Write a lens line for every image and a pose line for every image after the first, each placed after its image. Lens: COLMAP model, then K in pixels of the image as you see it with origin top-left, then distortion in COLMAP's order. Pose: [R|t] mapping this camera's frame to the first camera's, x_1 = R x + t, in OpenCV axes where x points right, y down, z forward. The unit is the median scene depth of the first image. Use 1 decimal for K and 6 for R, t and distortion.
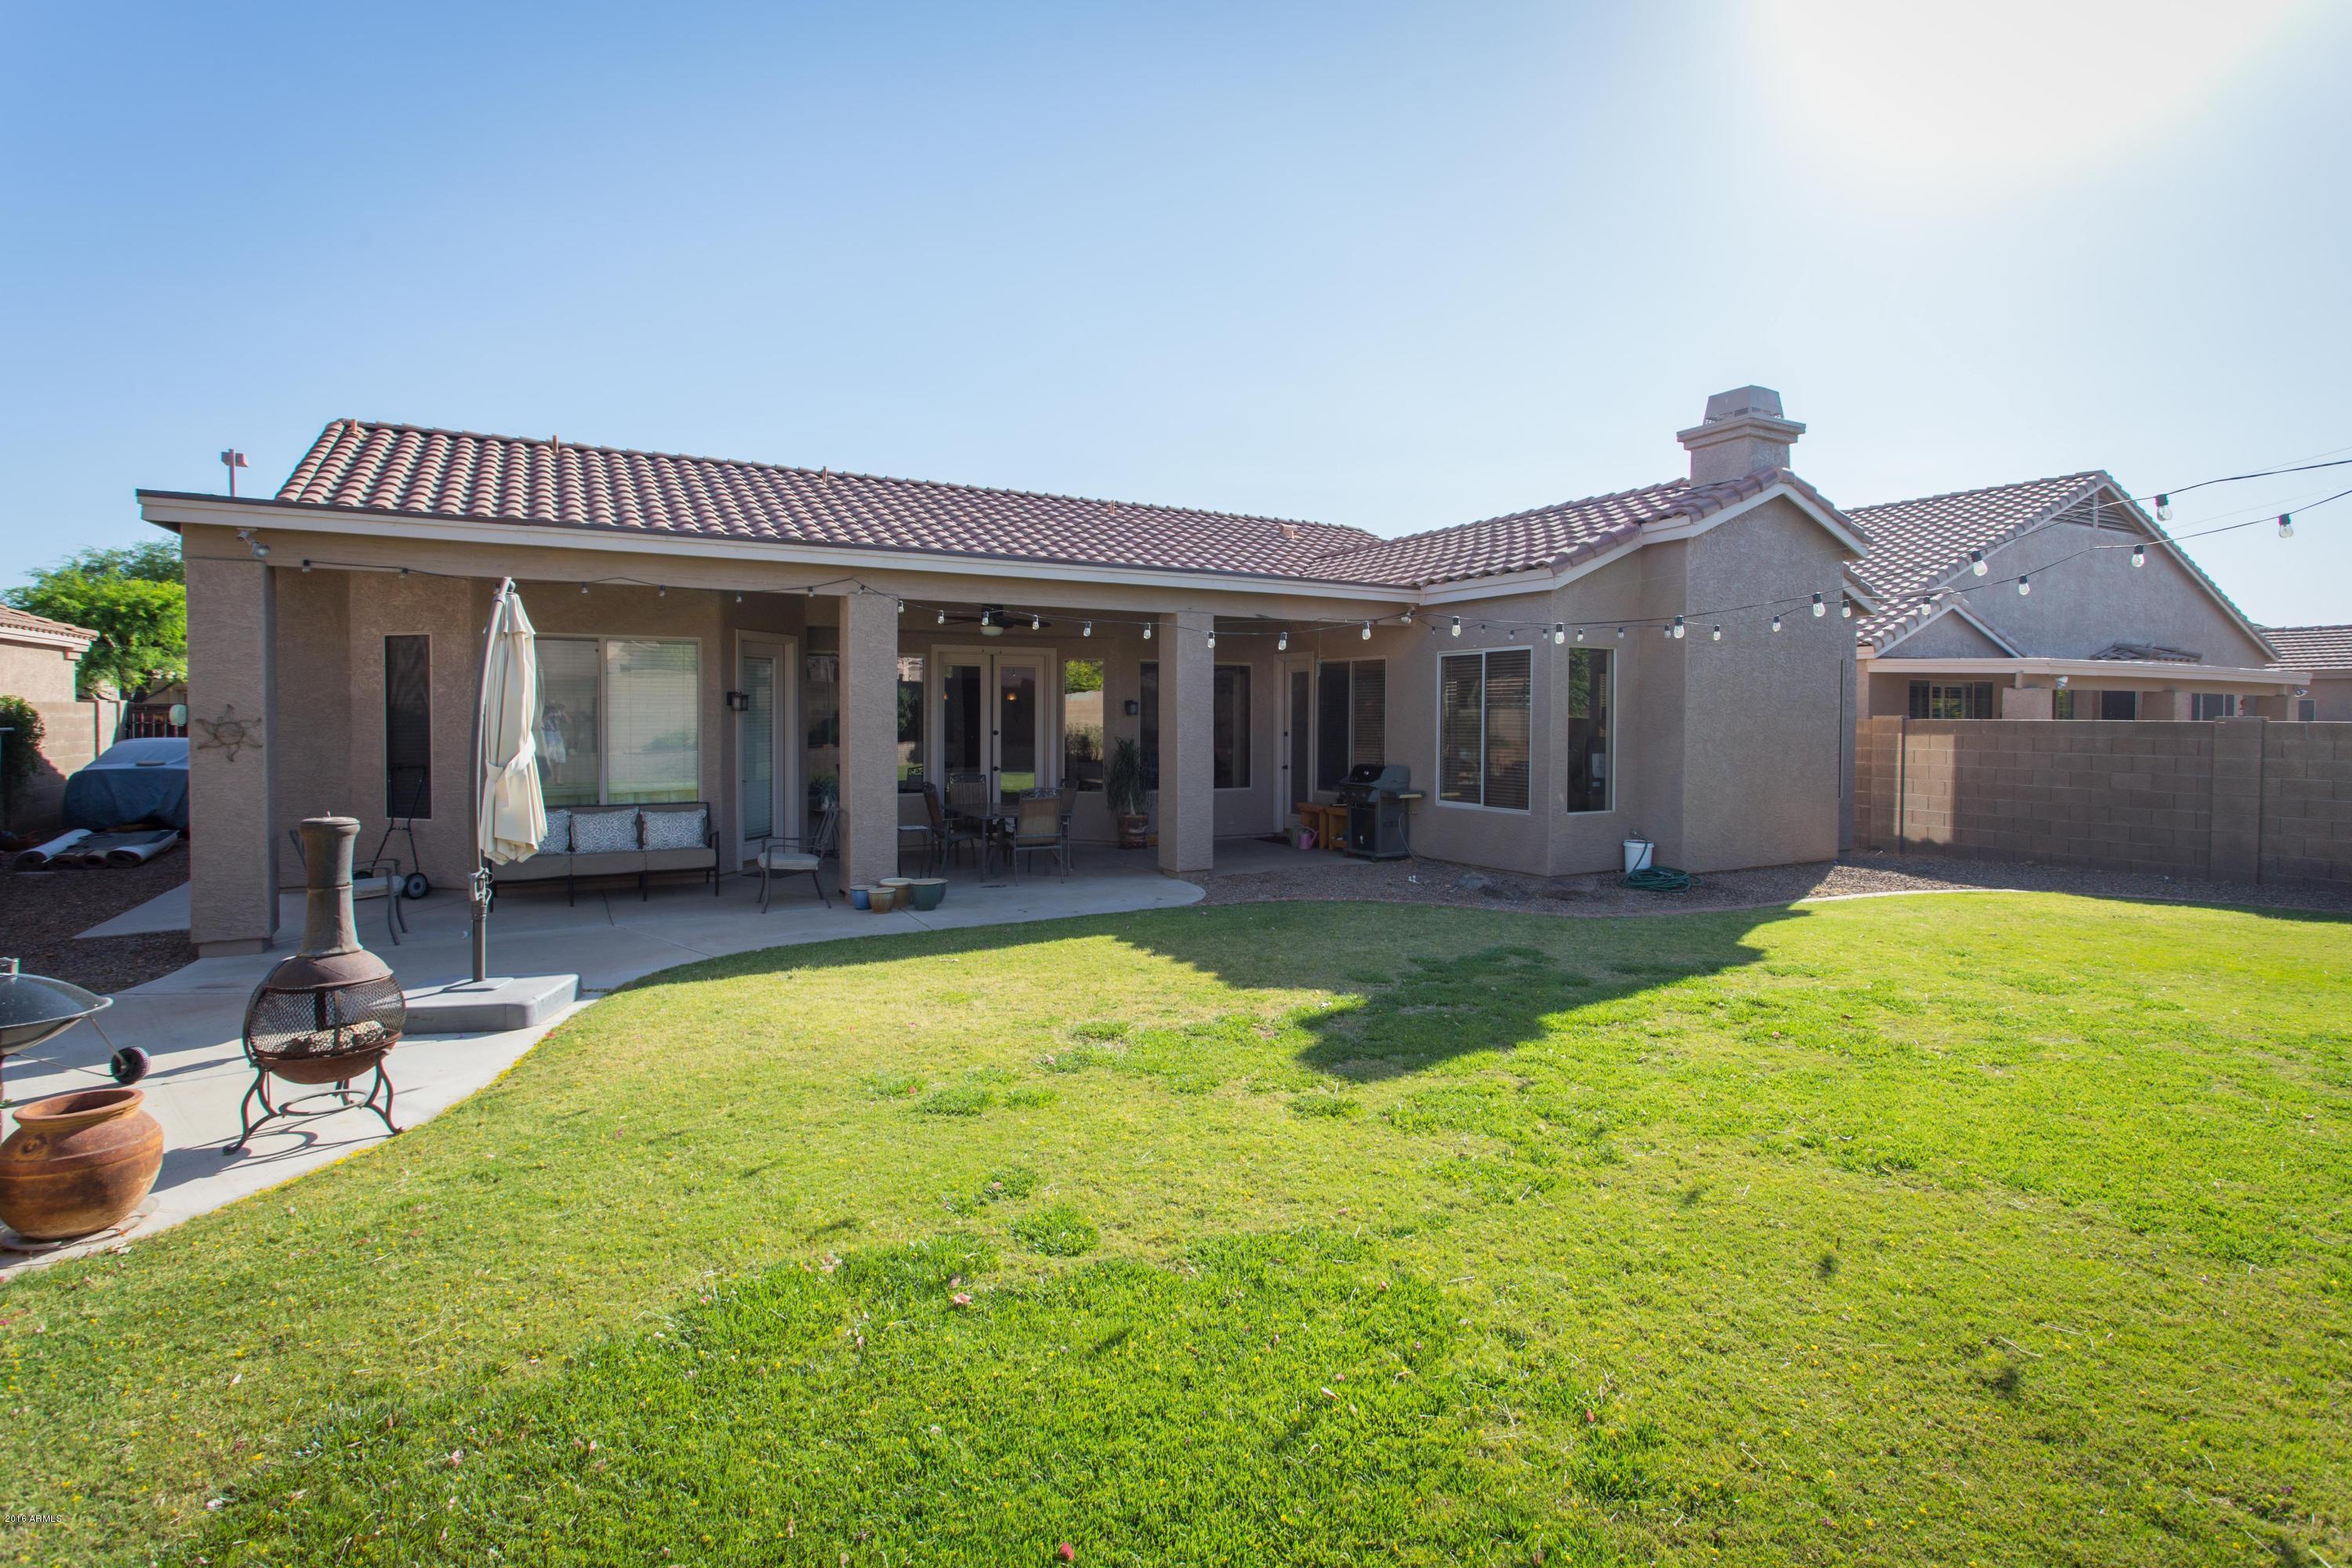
lens RADIAL K [[1161.4, 0, 1183.7], [0, 1161.4, 747.5], [0, 0, 1]] dist [-0.009225, 0.005154]
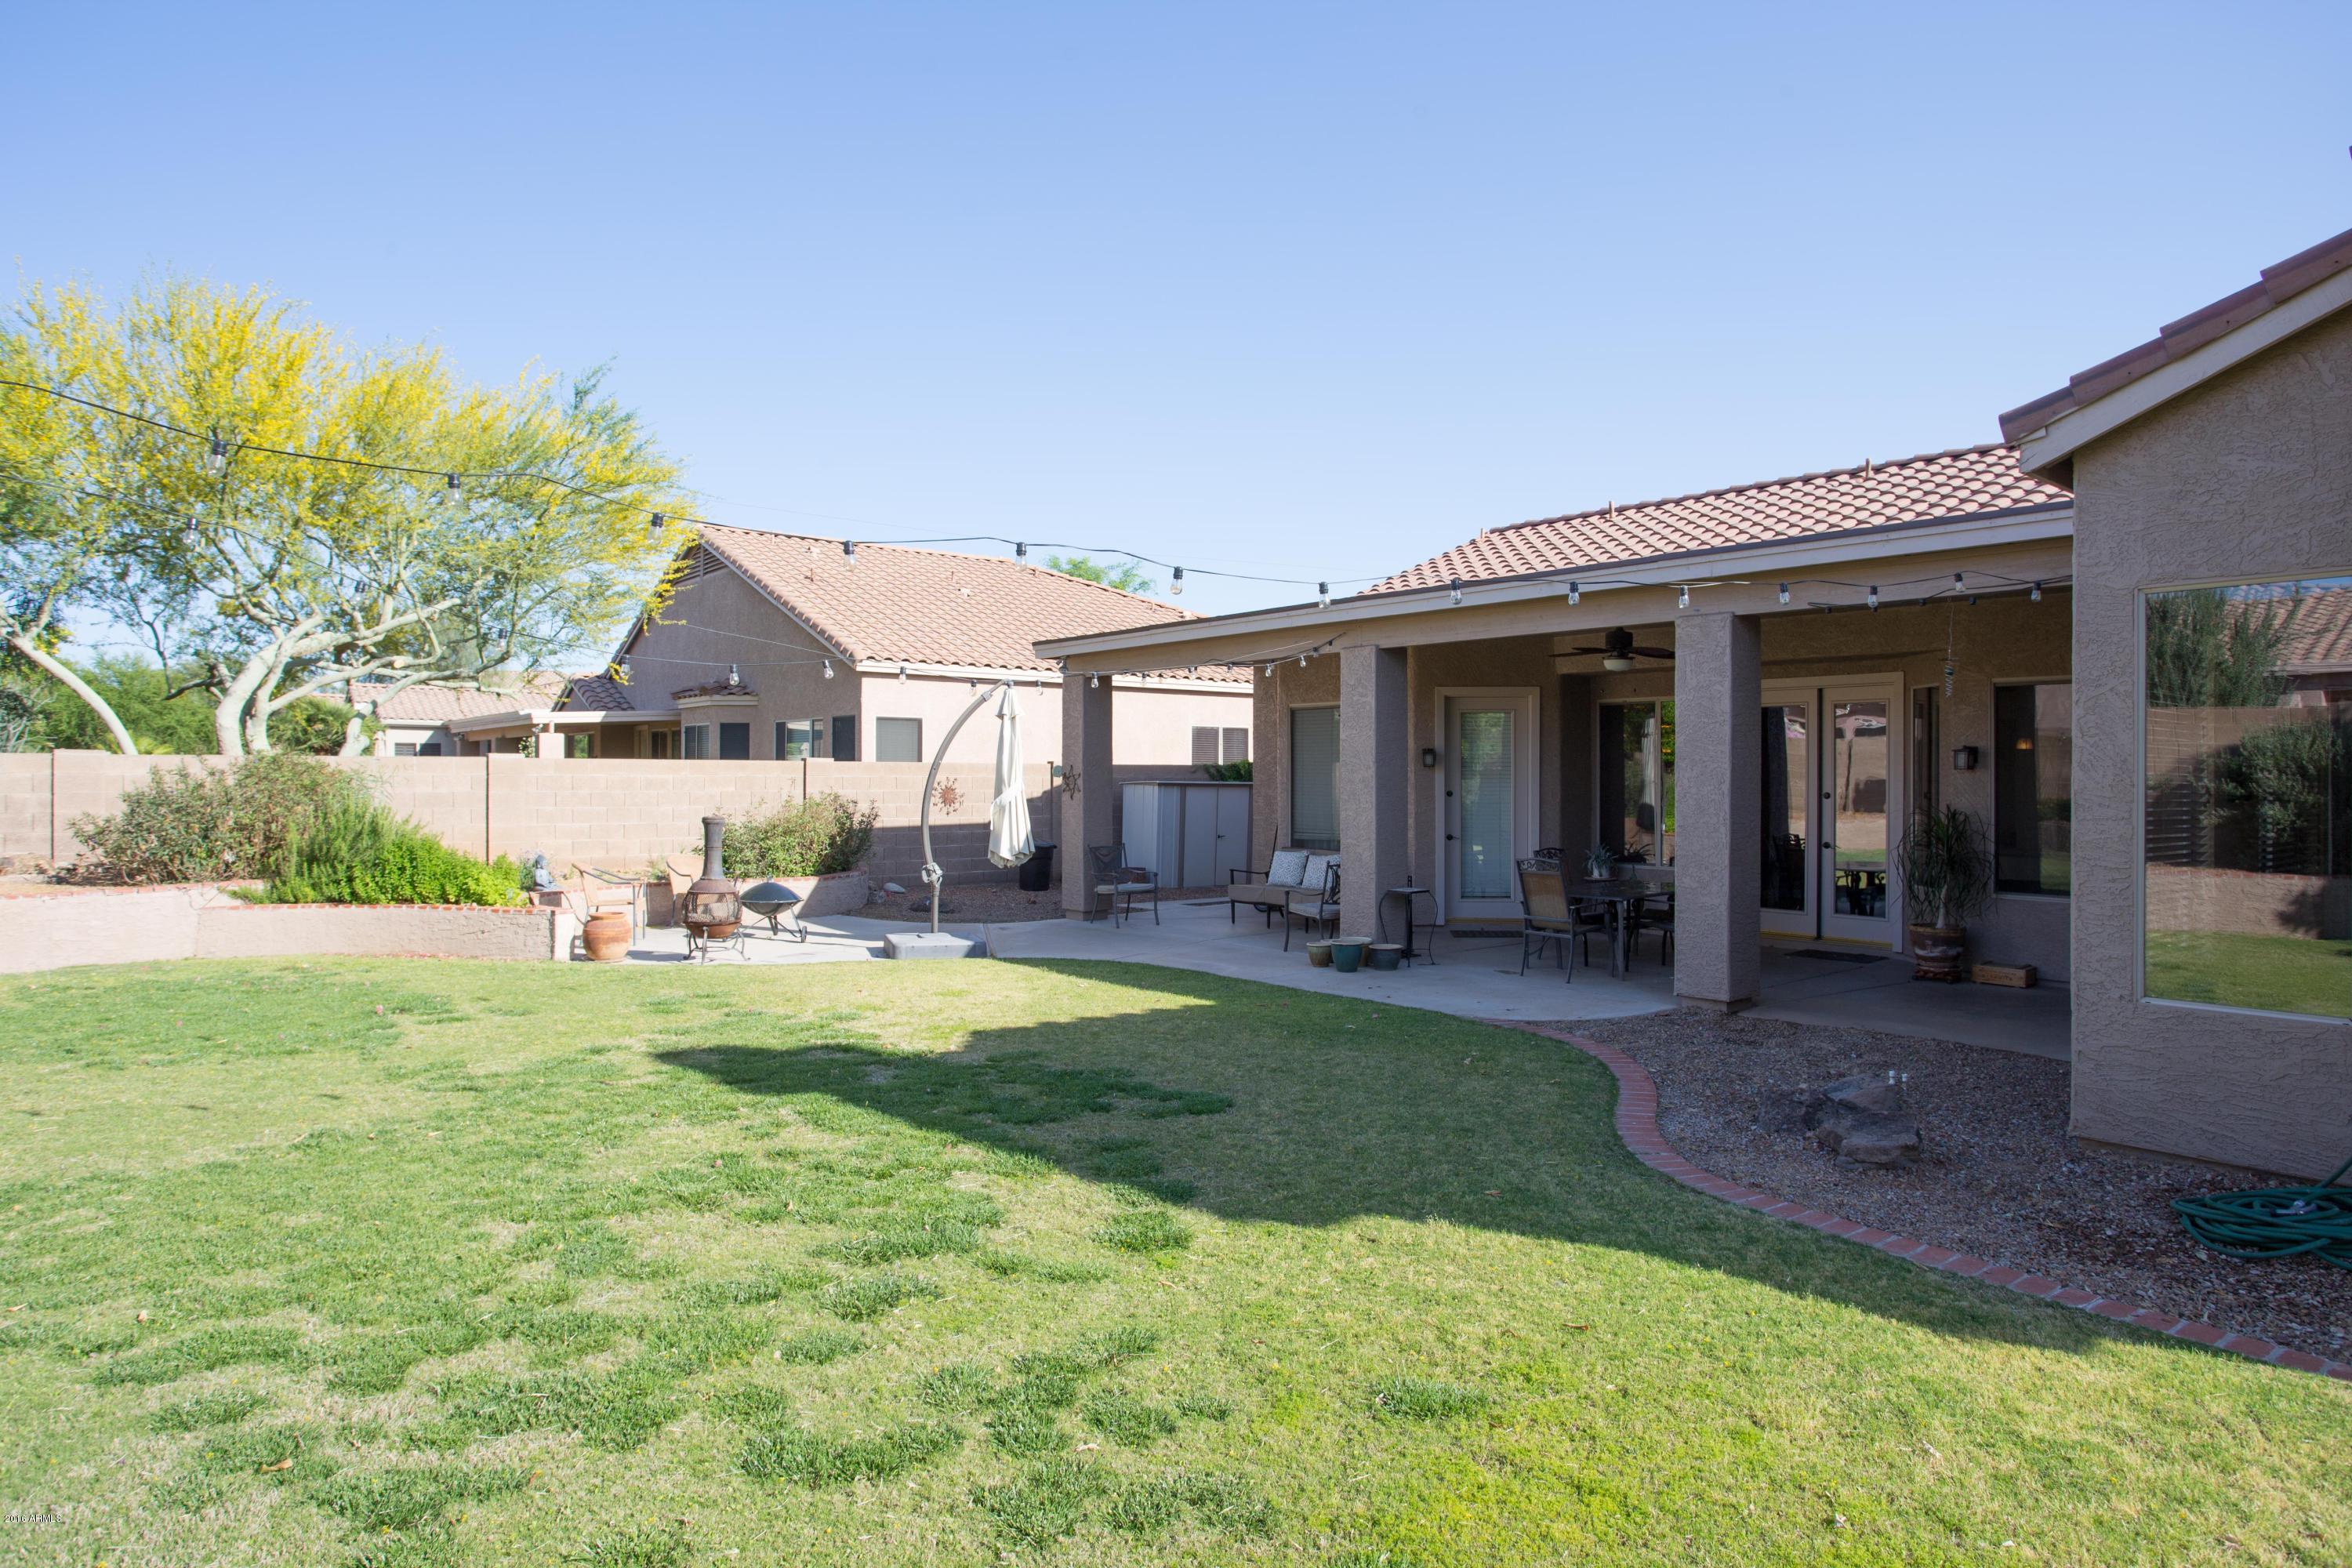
lens RADIAL K [[1366.6, 0, 1161.2], [0, 1366.6, 782.9], [0, 0, 1]] dist [-0.005297, 0.005654]
pose [[0.139931, 0.003545, -0.990155, 0.739588], [-0.026034, 0.999661, -0.000100, -0.009922], [0.989819, 0.025792, 0.139976, 0.575873]]
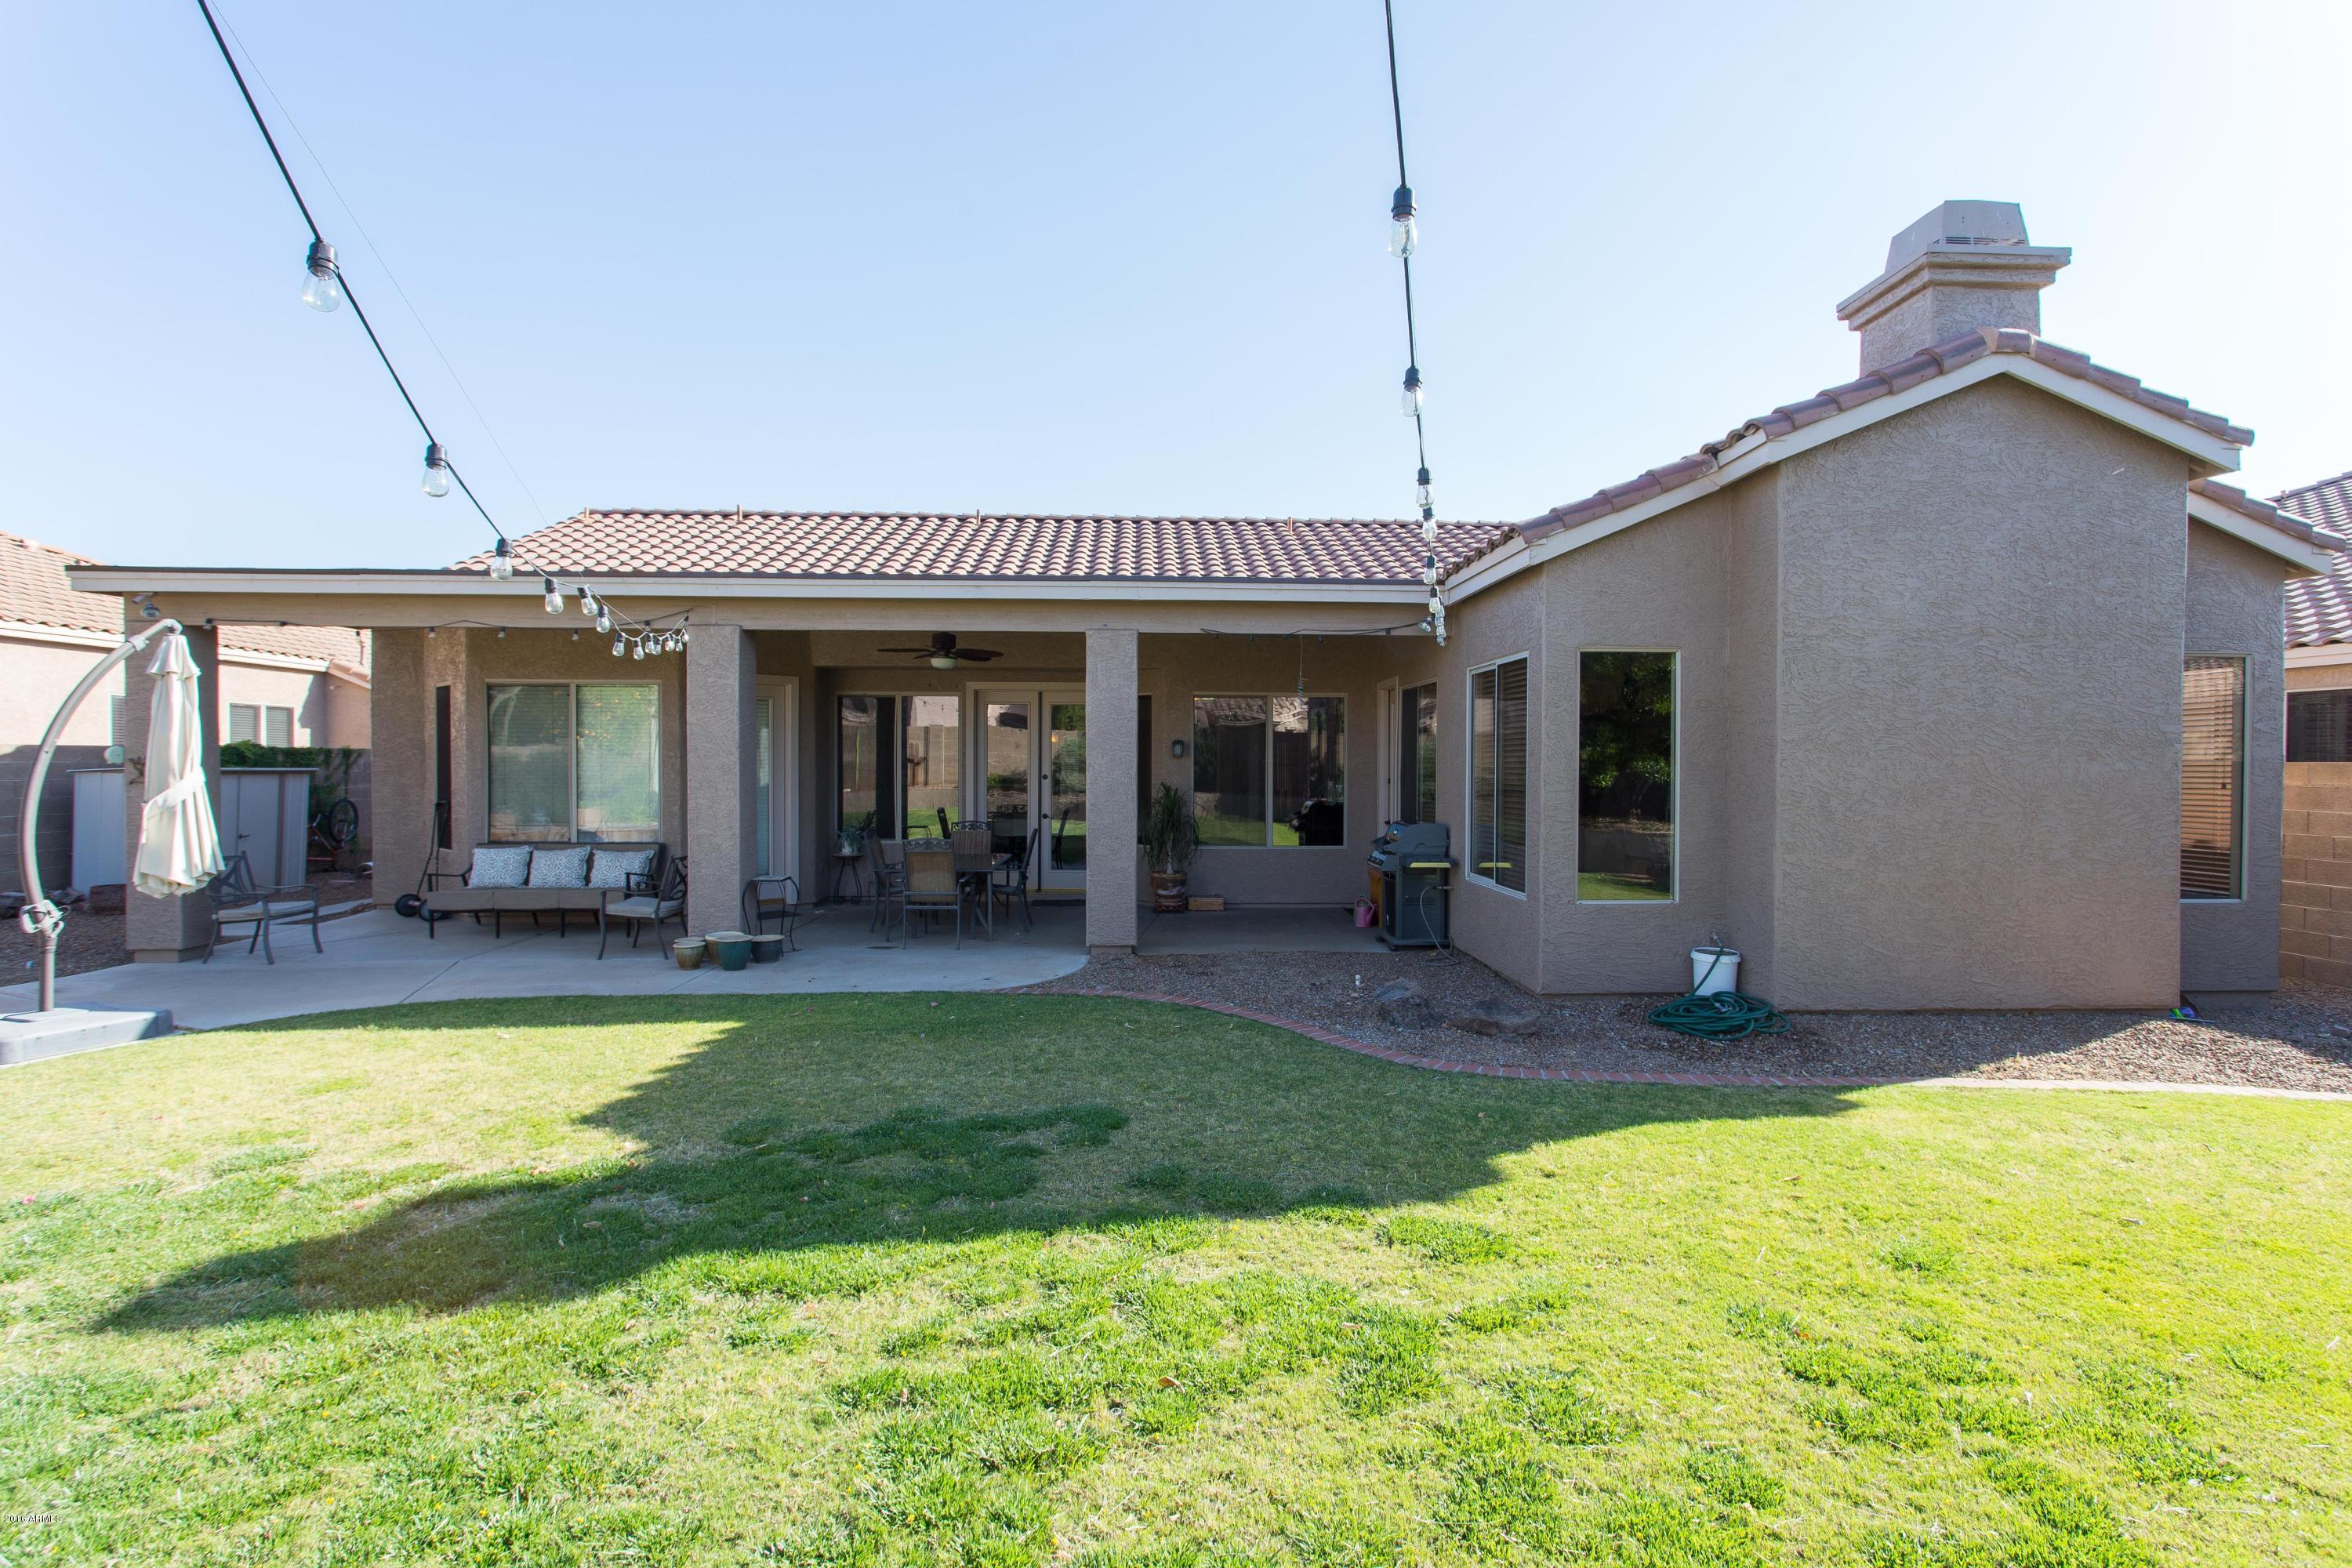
lens RADIAL K [[1161.4, 0, 1172.3], [0, 1161.4, 775.1], [0, 0, 1]] dist [-0.009225, 0.005154]
pose [[0.889221, 0.005494, -0.457445, 0.415663], [-0.011614, 0.999877, -0.010567, -0.005358], [0.457330, 0.014709, 0.889175, 0.294945]]
